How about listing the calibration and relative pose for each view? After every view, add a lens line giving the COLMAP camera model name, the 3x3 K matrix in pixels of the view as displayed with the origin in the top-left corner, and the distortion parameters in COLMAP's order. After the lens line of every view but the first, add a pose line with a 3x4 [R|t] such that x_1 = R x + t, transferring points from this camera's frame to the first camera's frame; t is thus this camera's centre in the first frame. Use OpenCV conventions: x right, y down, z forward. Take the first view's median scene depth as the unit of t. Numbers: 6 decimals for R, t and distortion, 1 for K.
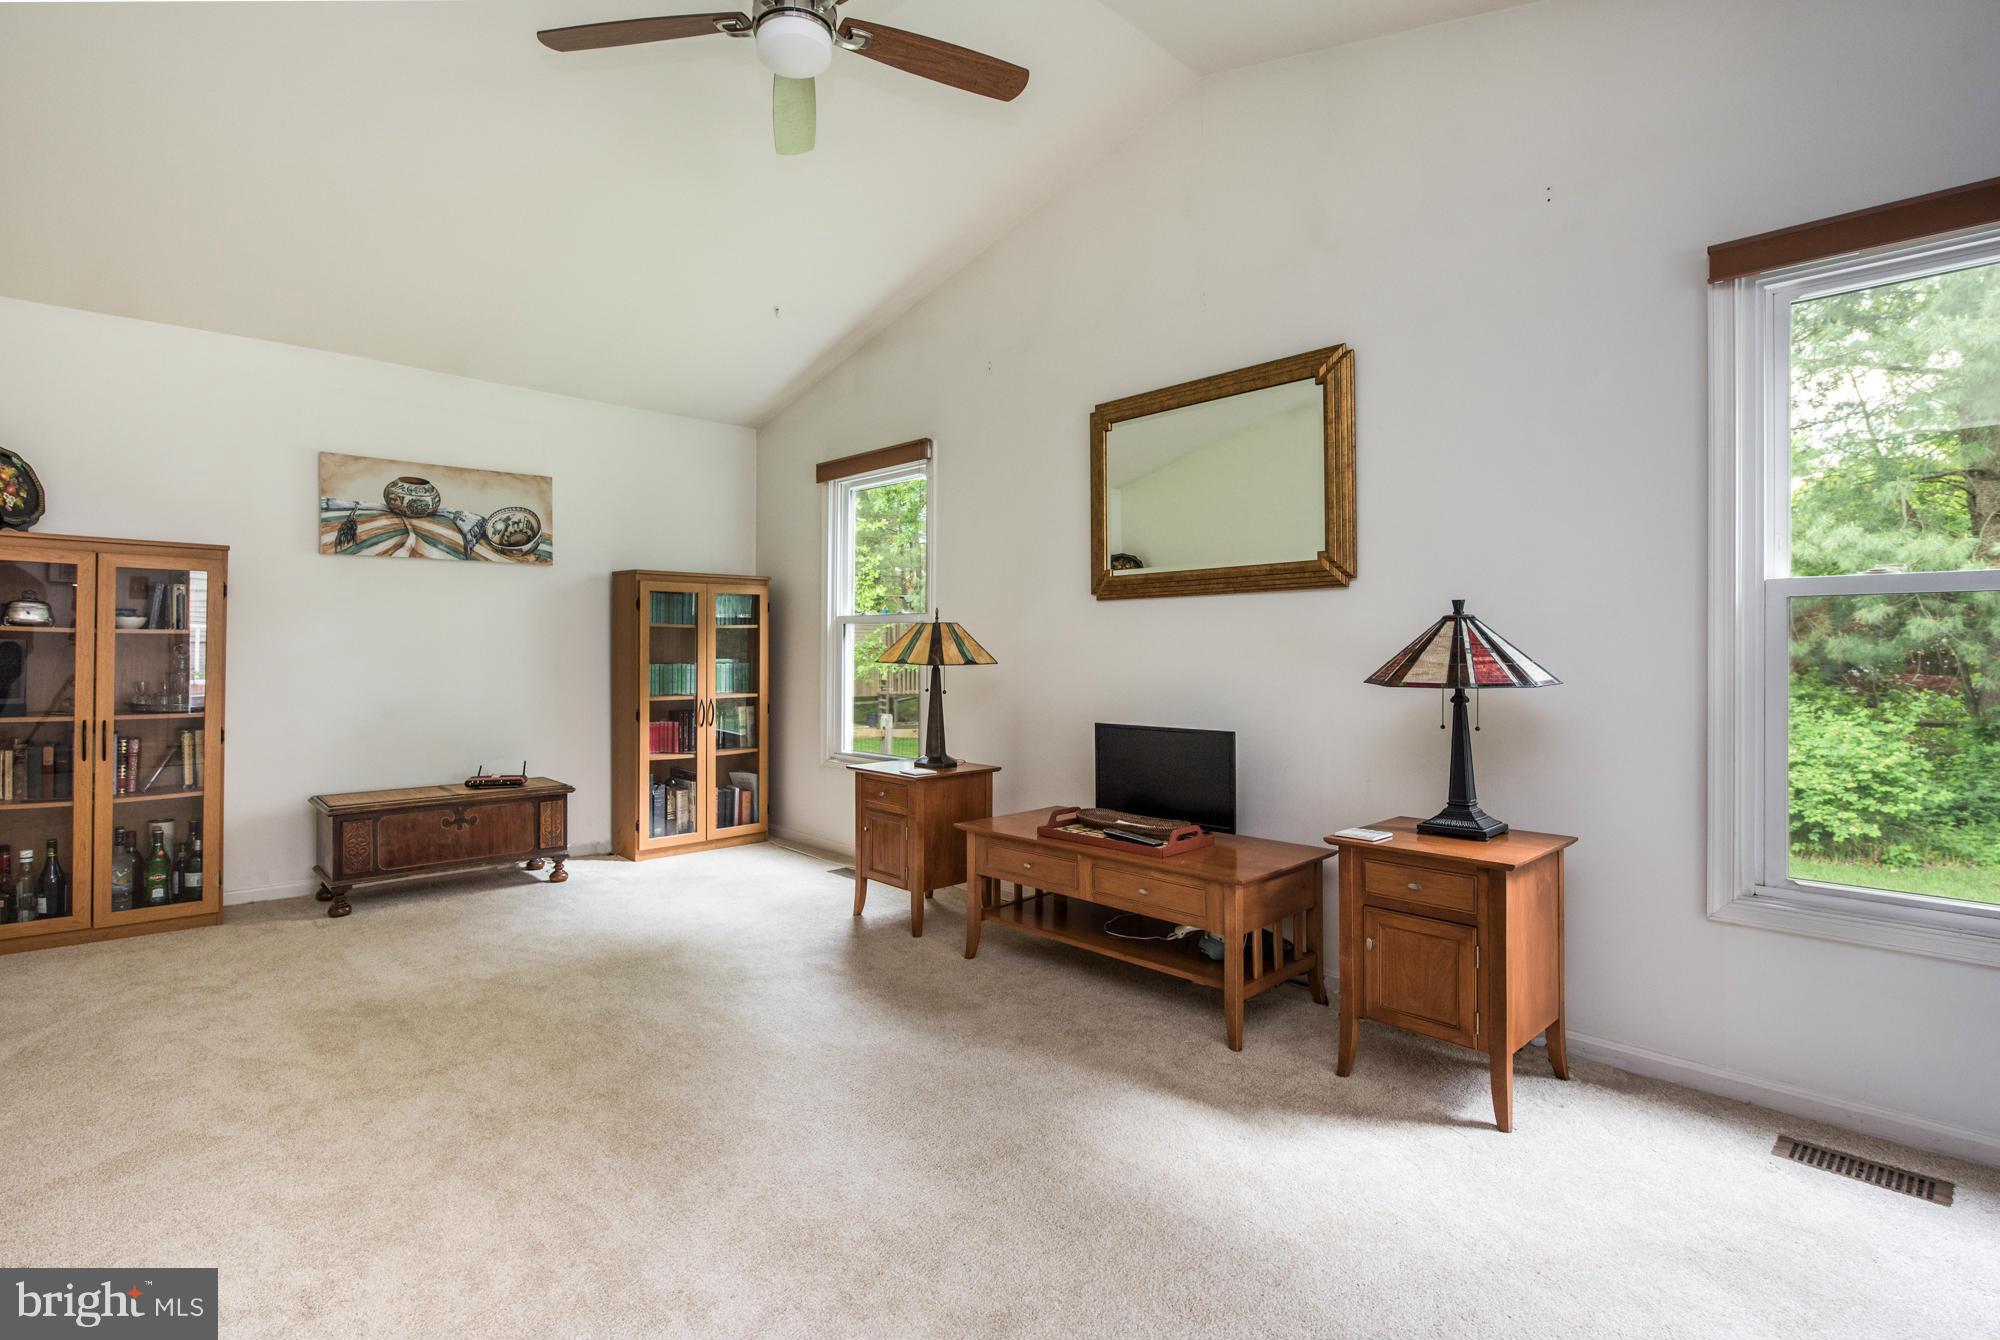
lens RADIAL K [[959.6, 0, 980.8], [0, 959.6, 646.9], [0, 0, 1]] dist [-0.004648, -0.000561]
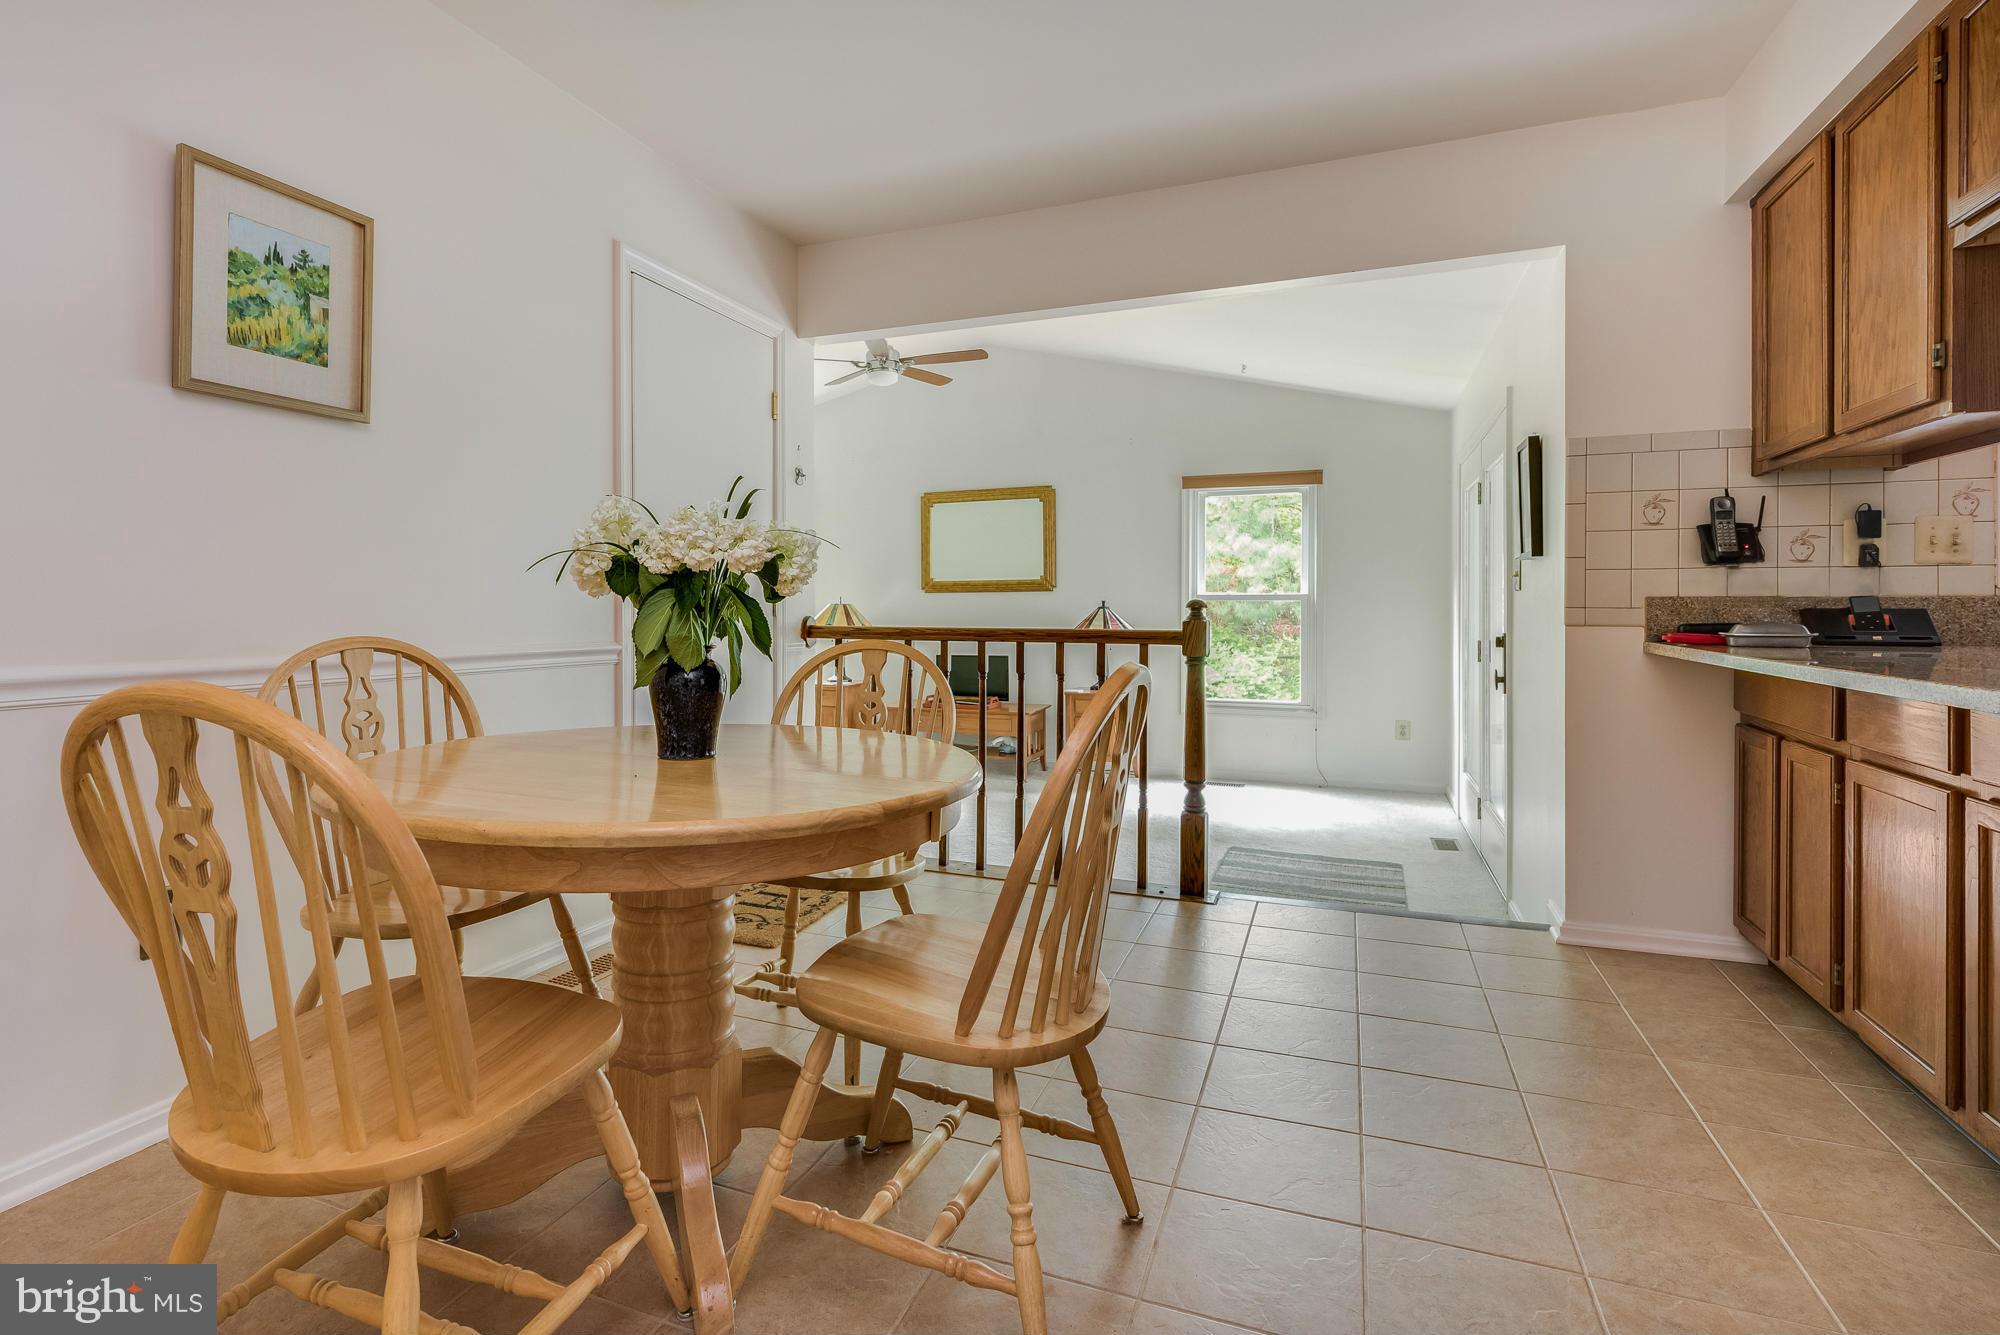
lens RADIAL K [[990.0, 0, 935.7], [0, 990.0, 605.3], [0, 0, 1]] dist [-0.000095, -0.000946]
pose [[0.913265, -0.001478, 0.407362, -0.592747], [0.001093, 0.999999, 0.001178, -0.022549], [-0.407363, -0.000631, 0.913266, -0.741257]]
